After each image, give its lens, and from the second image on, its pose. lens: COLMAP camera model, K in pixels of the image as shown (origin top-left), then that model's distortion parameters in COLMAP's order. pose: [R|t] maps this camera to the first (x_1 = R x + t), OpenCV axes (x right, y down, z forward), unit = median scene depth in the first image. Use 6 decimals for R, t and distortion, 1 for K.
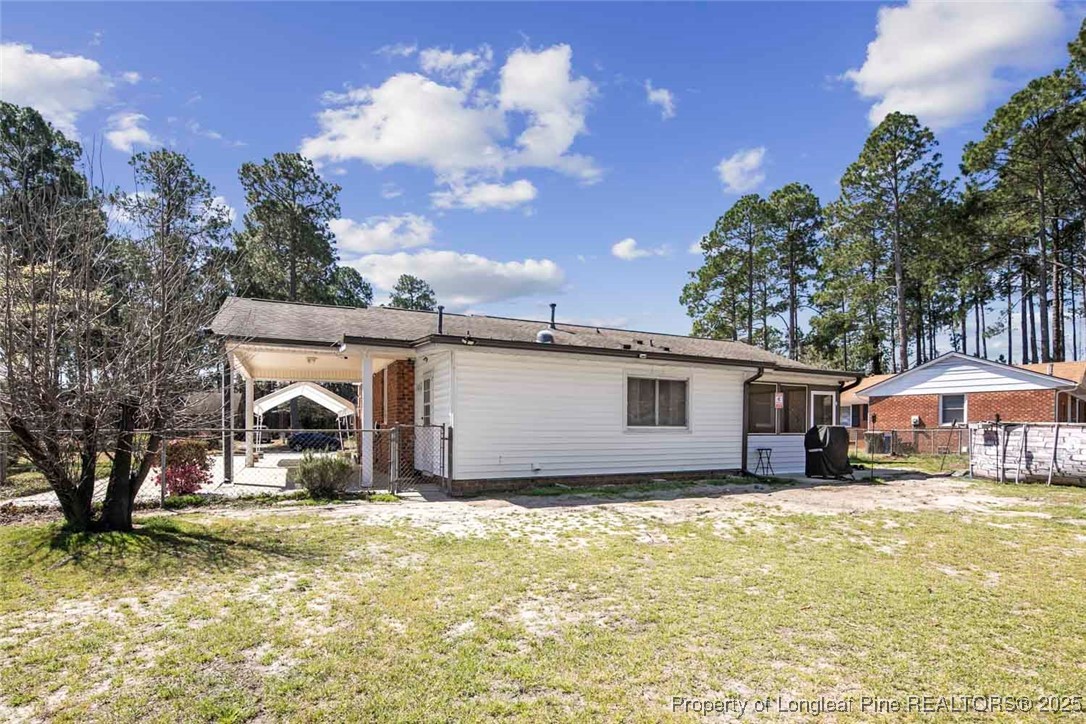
lens RADIAL K [[526.0, 0, 544.2], [0, 526.0, 370.4], [0, 0, 1]] dist [-0.001809, -0.001531]
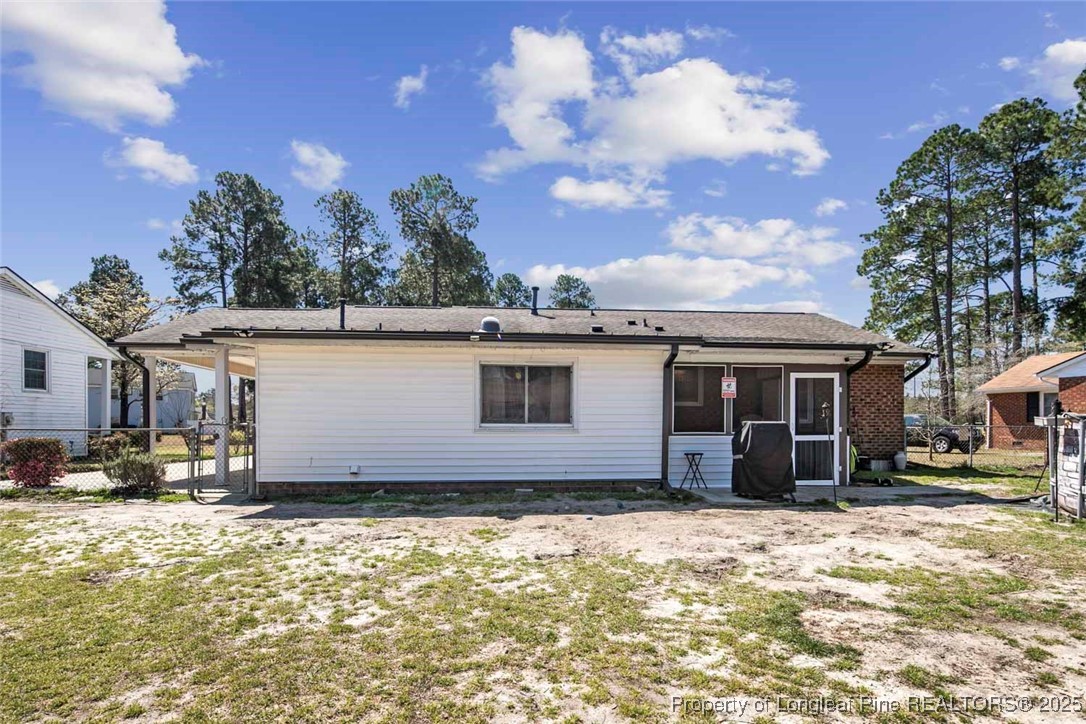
lens RADIAL K [[526.0, 0, 544.2], [0, 526.0, 370.4], [0, 0, 1]] dist [-0.001809, -0.001531]
pose [[0.932191, -0.039830, -0.359770, 0.254334], [0.042414, 0.999100, -0.000710, 0.012211], [0.359474, -0.014598, 0.933041, 0.120676]]
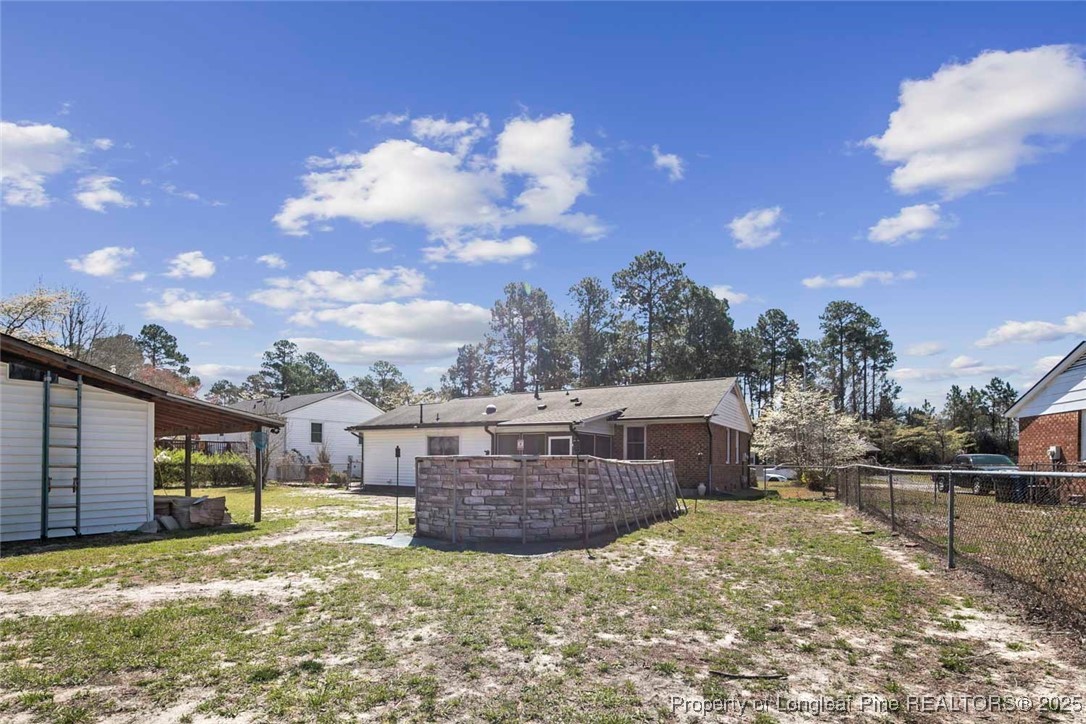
lens RADIAL K [[526.0, 0, 544.2], [0, 526.0, 370.4], [0, 0, 1]] dist [-0.001809, -0.001531]
pose [[0.534315, -0.135658, -0.834329, 0.956652], [0.085616, 0.990647, -0.106245, 0.006393], [0.840939, -0.014663, 0.540932, 0.127040]]
